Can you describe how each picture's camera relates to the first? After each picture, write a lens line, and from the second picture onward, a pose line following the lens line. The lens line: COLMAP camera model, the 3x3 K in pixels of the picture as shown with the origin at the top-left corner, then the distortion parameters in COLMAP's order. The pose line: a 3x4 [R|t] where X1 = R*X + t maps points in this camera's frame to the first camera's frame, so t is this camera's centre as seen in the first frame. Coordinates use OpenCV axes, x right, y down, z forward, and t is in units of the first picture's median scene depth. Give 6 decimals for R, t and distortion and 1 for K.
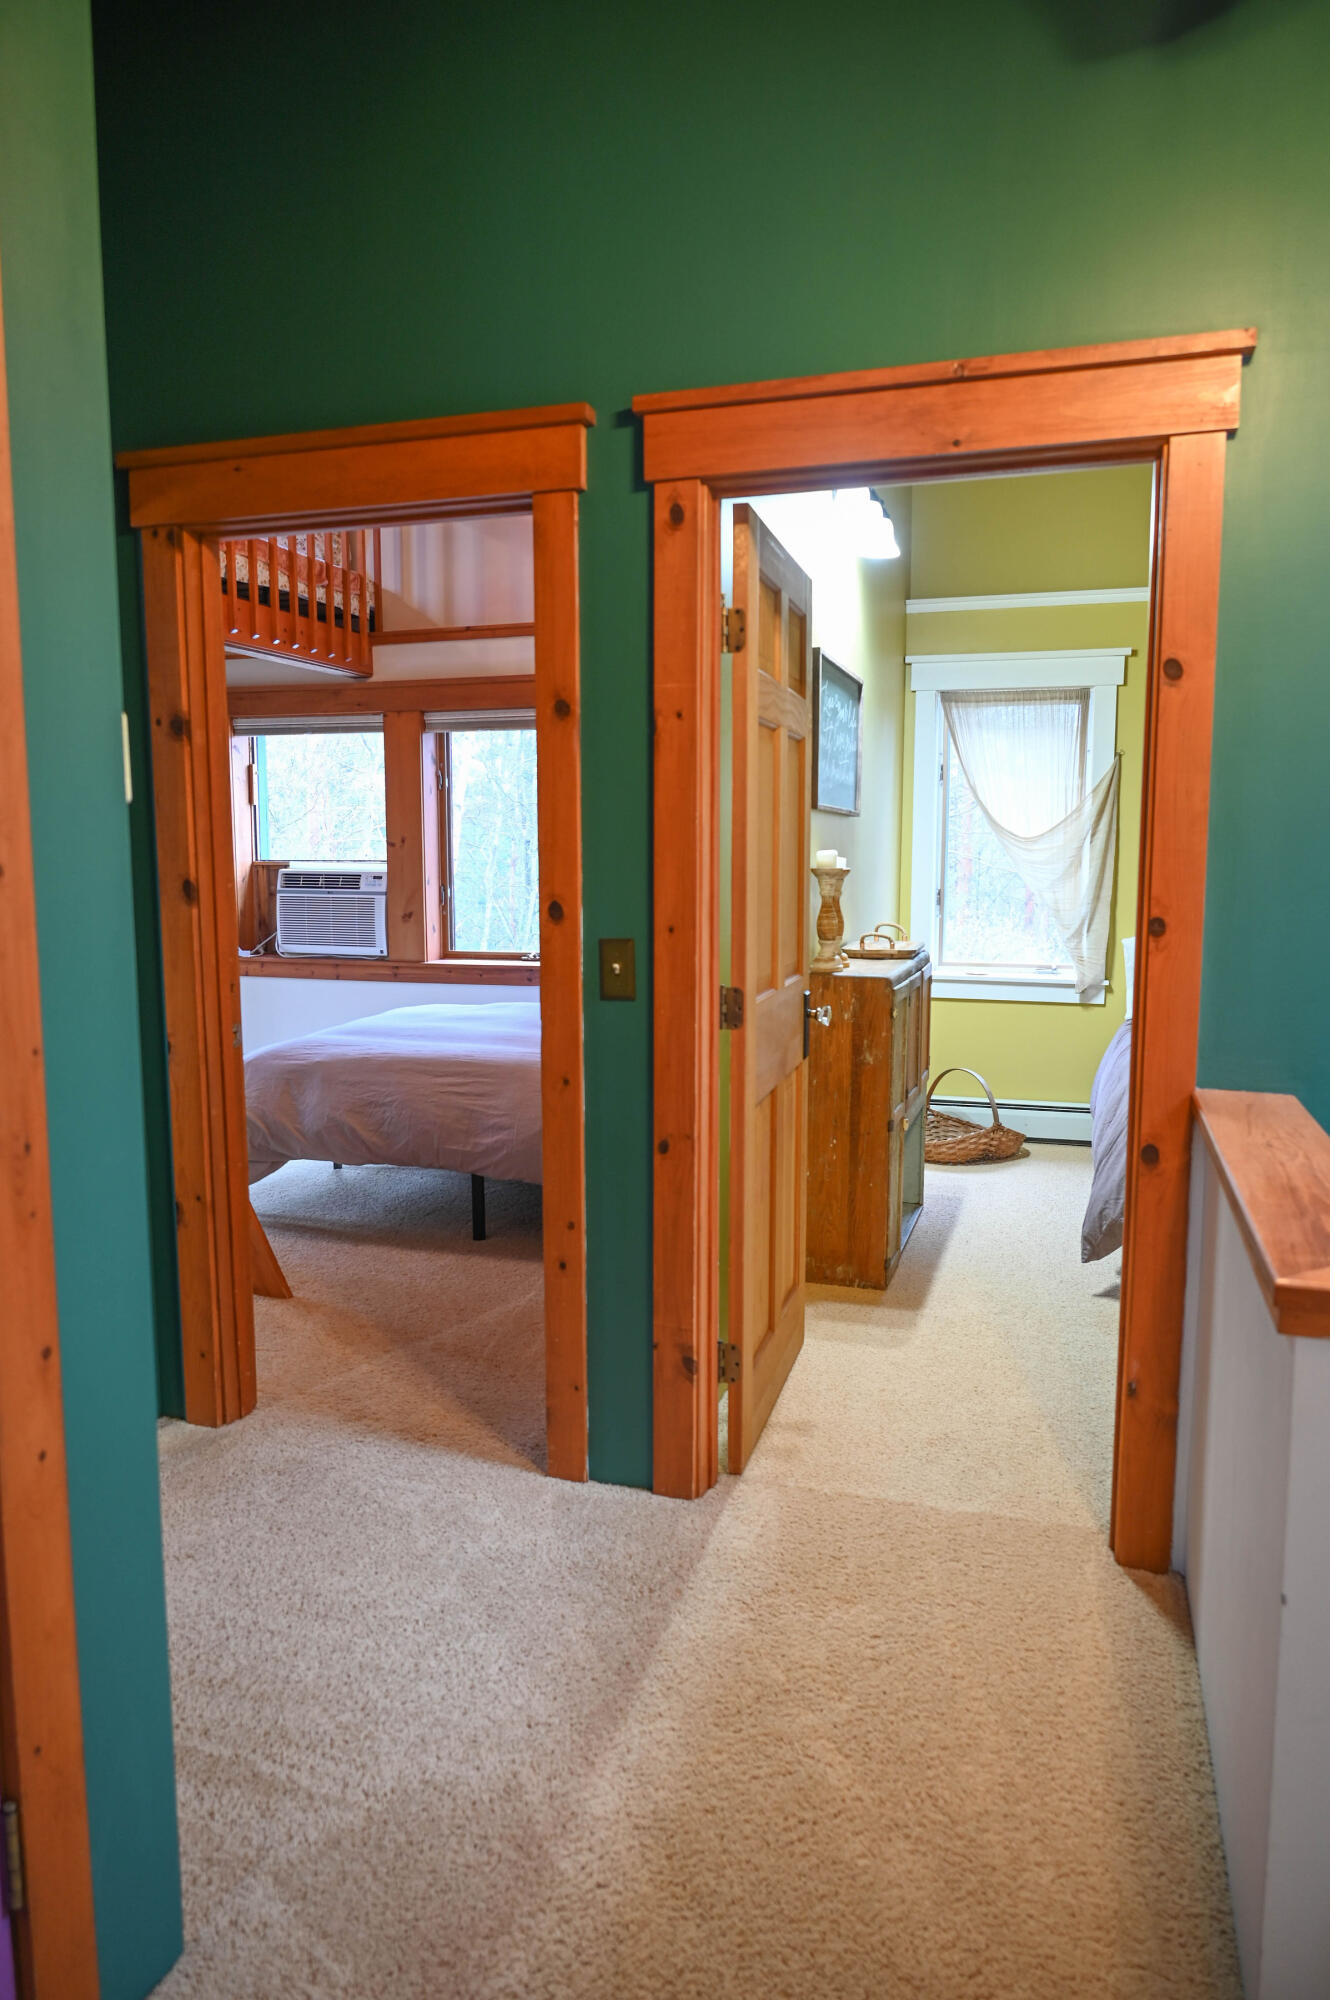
lens RADIAL K [[1329.8, 0, 662.9], [0, 1329.8, 1005.7], [0, 0, 1]] dist [0.001540, -0.008533]
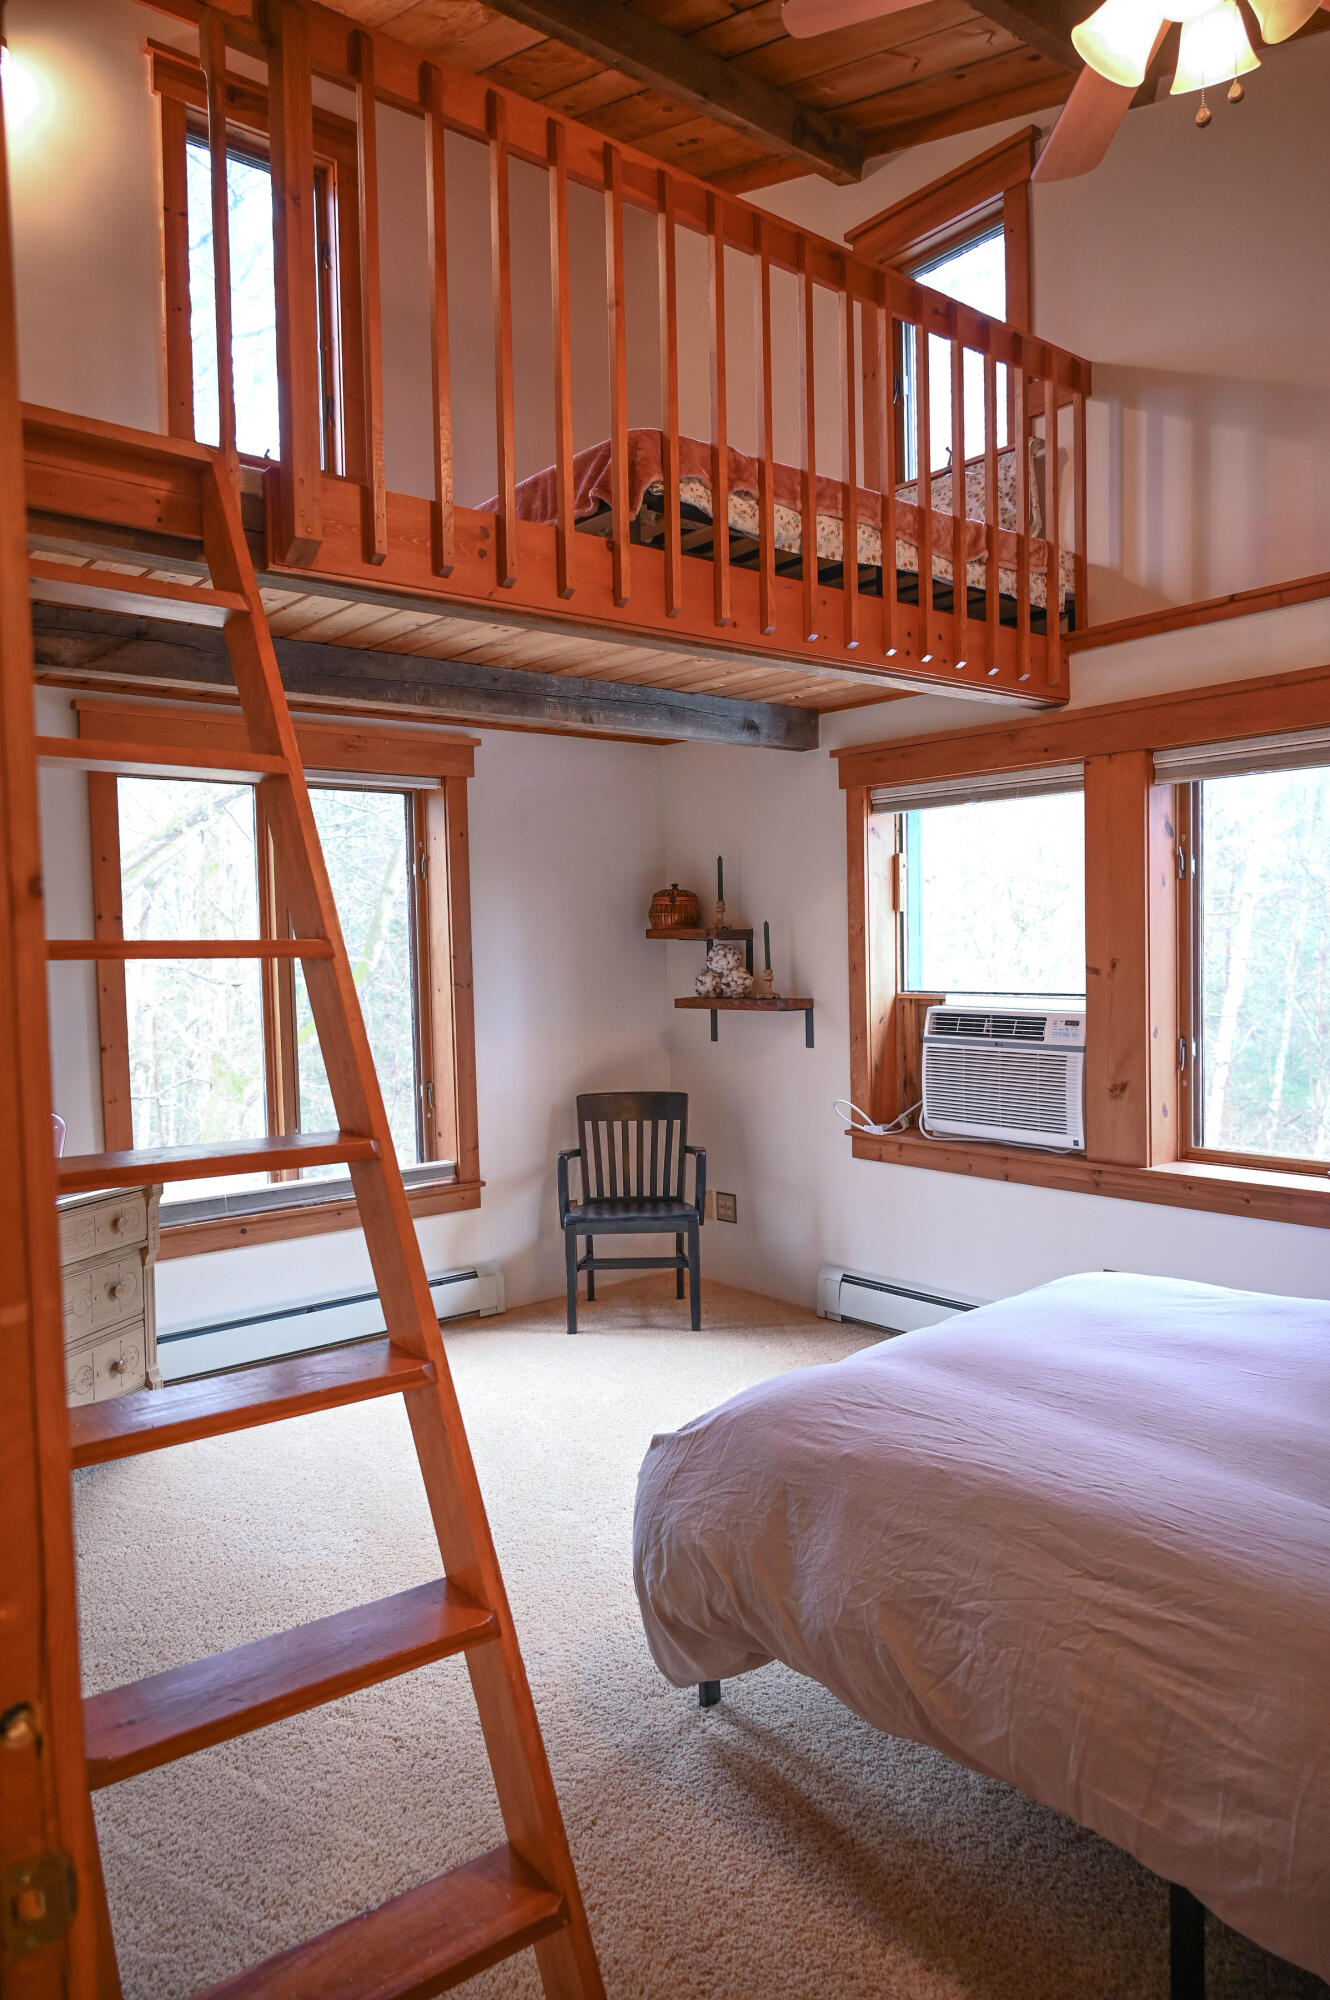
lens RADIAL K [[1329.8, 0, 654.6], [0, 1329.8, 1001.5], [0, 0, 1]] dist [0.001540, -0.008533]
pose [[0.837639, 0.006077, -0.546190, -0.039304], [-0.045120, 0.997291, -0.058102, -0.062490], [0.544357, 0.073313, 0.835644, 0.379814]]
